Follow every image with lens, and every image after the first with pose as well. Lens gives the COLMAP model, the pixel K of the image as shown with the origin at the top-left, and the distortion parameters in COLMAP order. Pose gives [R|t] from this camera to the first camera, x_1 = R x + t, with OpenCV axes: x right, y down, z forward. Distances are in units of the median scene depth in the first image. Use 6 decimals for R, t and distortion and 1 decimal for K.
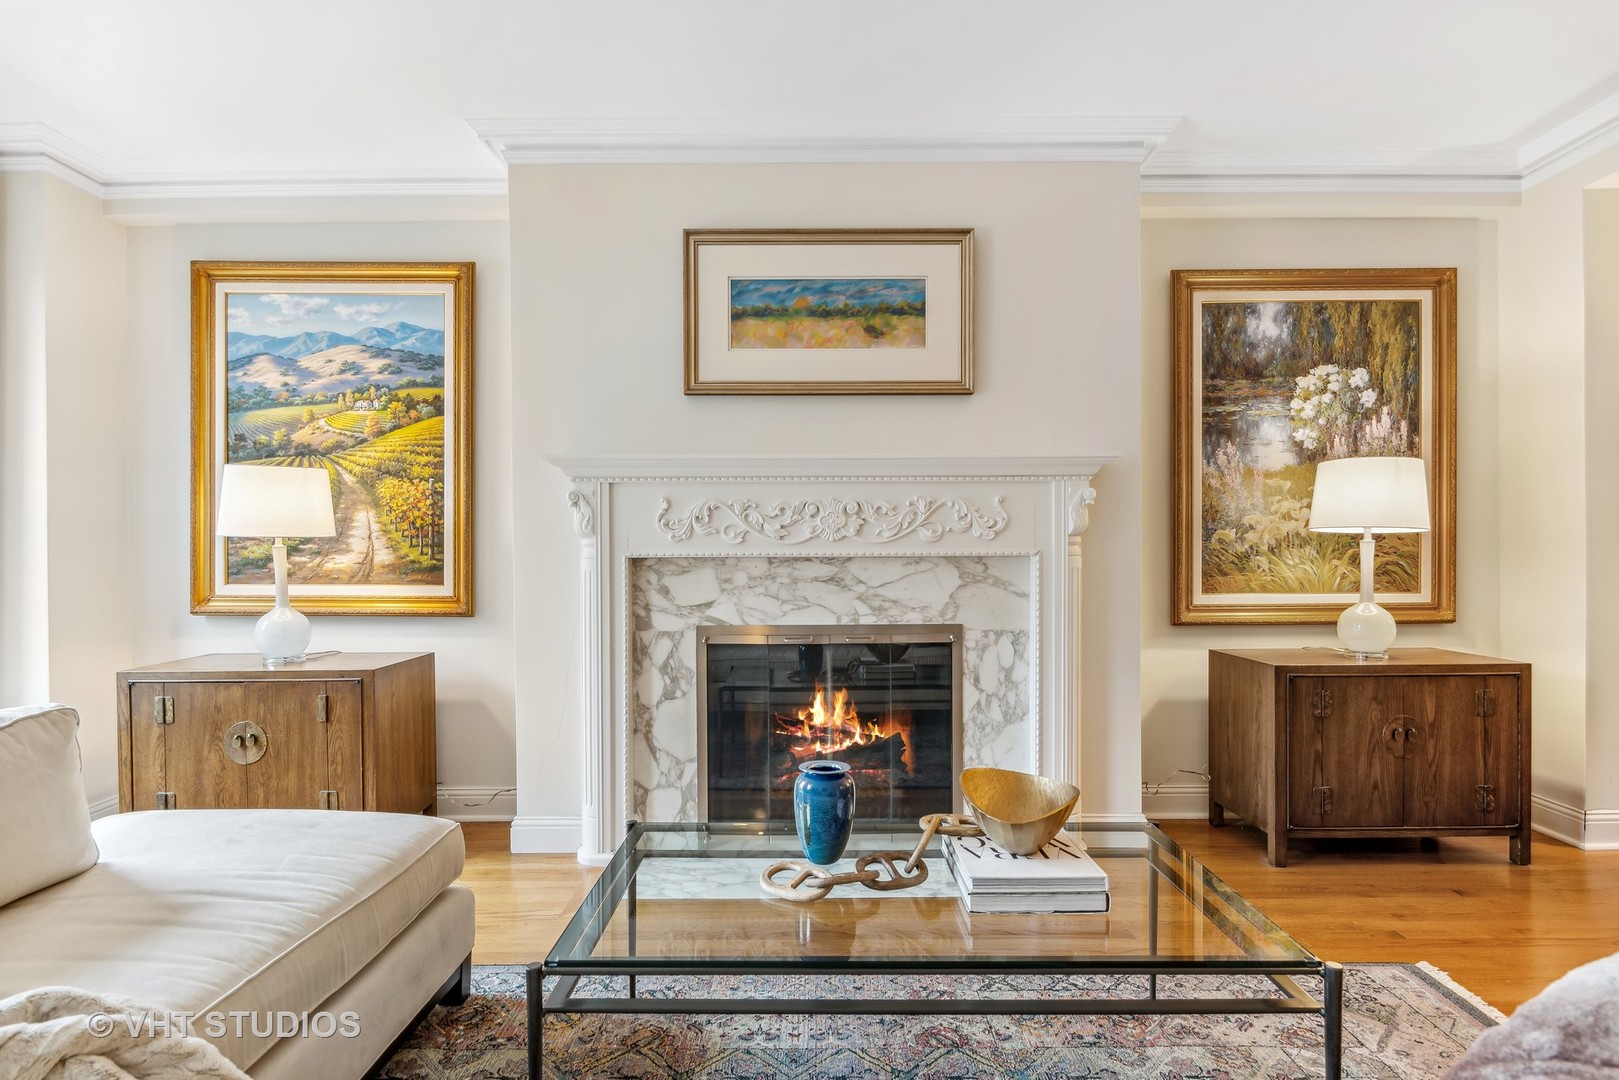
lens RADIAL K [[850.8, 0, 811.4], [0, 850.8, 554.0], [0, 0, 1]] dist [-0.000874, 0.000137]
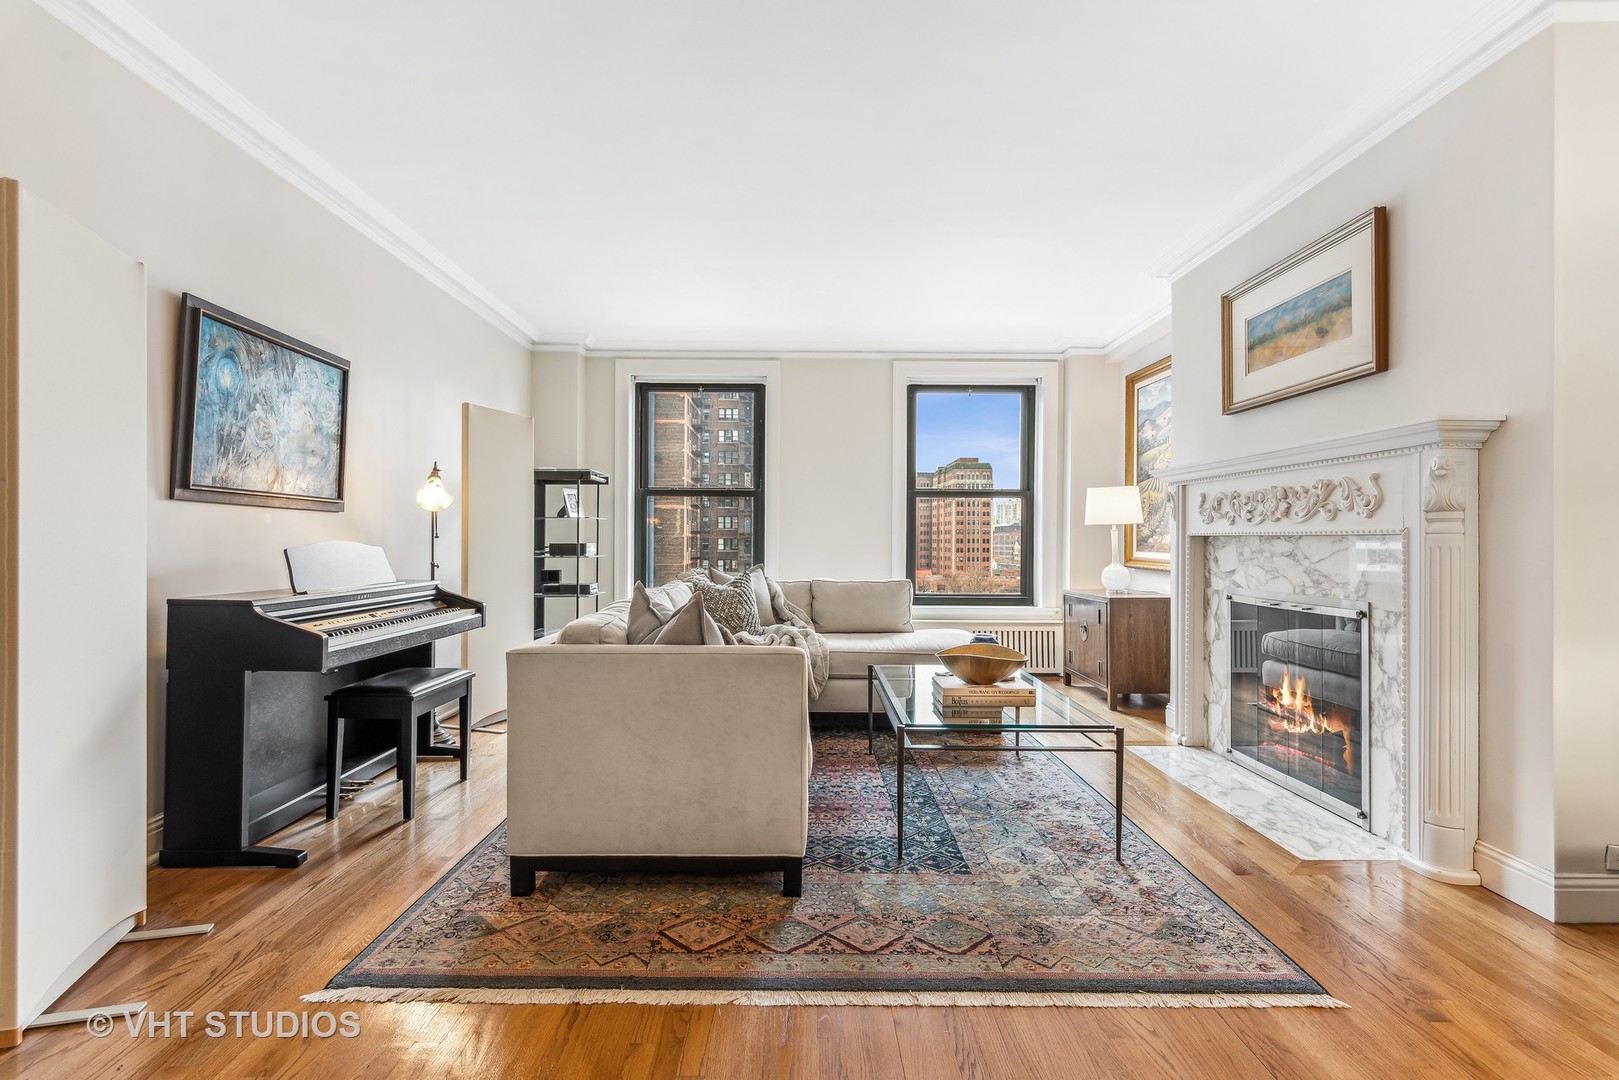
lens RADIAL K [[803.0, 0, 809.2], [0, 803.0, 531.8], [0, 0, 1]] dist [0.000604, 0.000309]
pose [[0.010270, -0.003805, -0.999940, 1.115624], [-0.009230, 0.999950, -0.003900, 0.008893], [0.999905, 0.009270, 0.010235, 0.326526]]
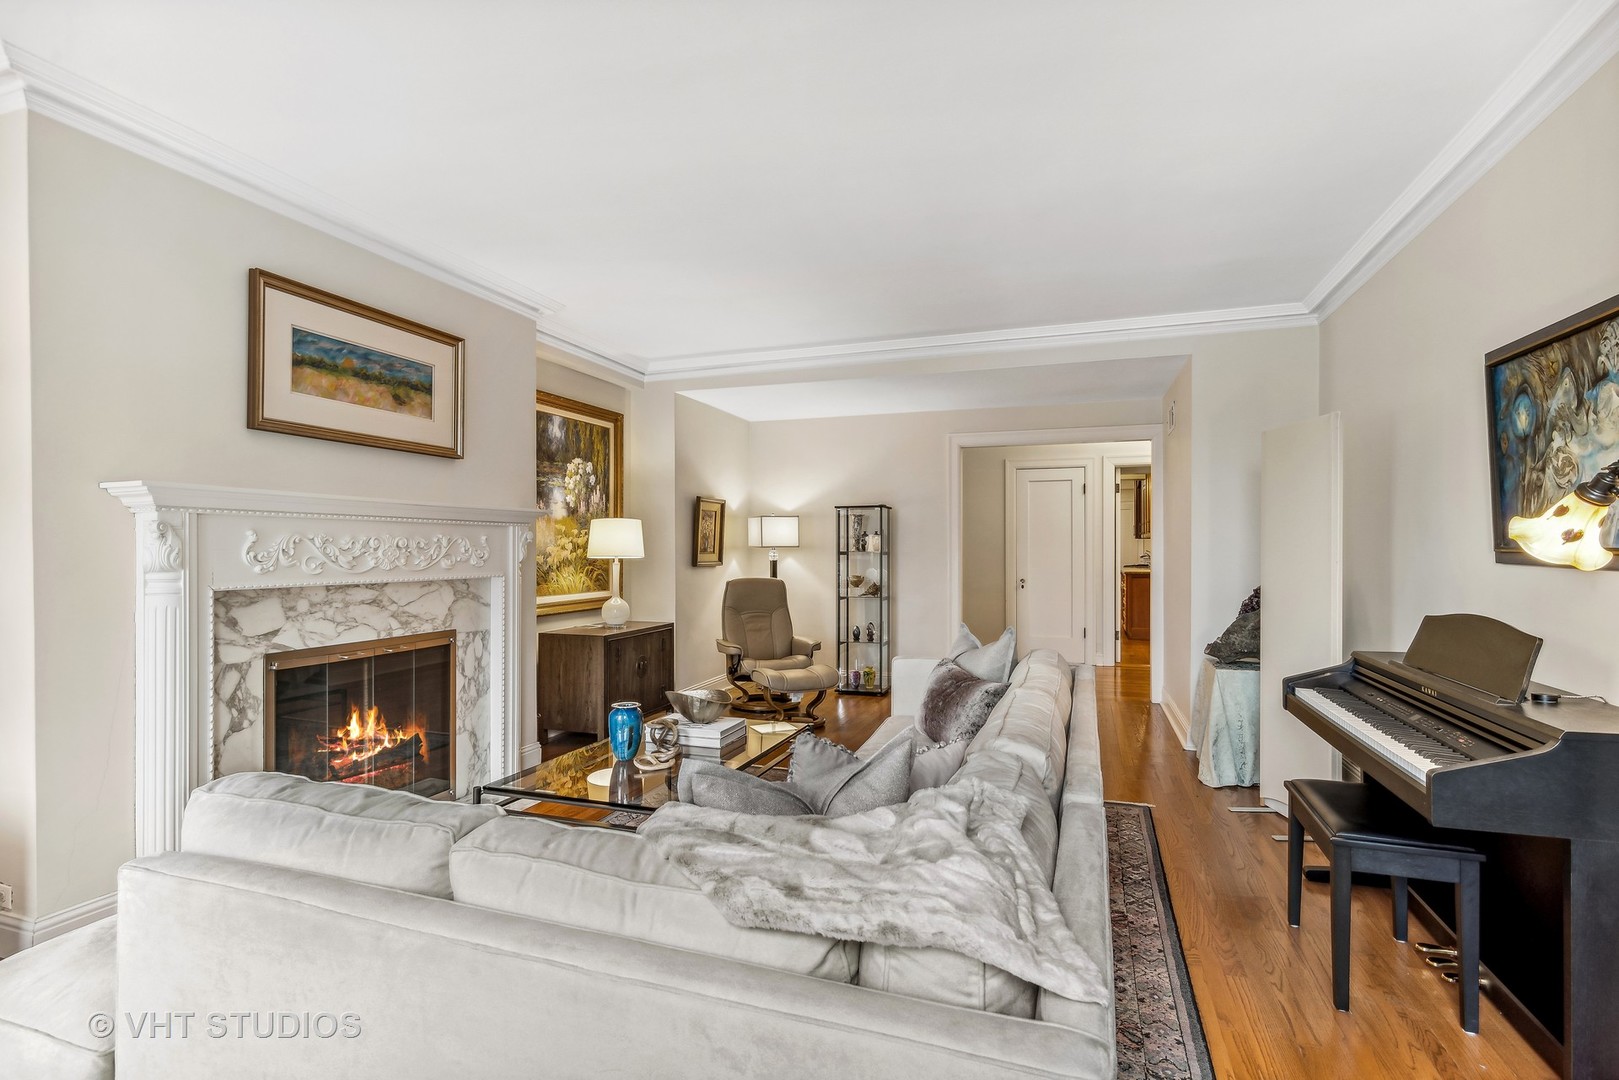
lens RADIAL K [[794.5, 0, 802.8], [0, 794.5, 545.8], [0, 0, 1]] dist [0.003007, 0.001571]
pose [[0.333232, 0.008046, 0.942810, -0.824494], [0.002608, 0.999952, -0.009456, -0.036219], [-0.942841, 0.005610, 0.333195, 0.061203]]
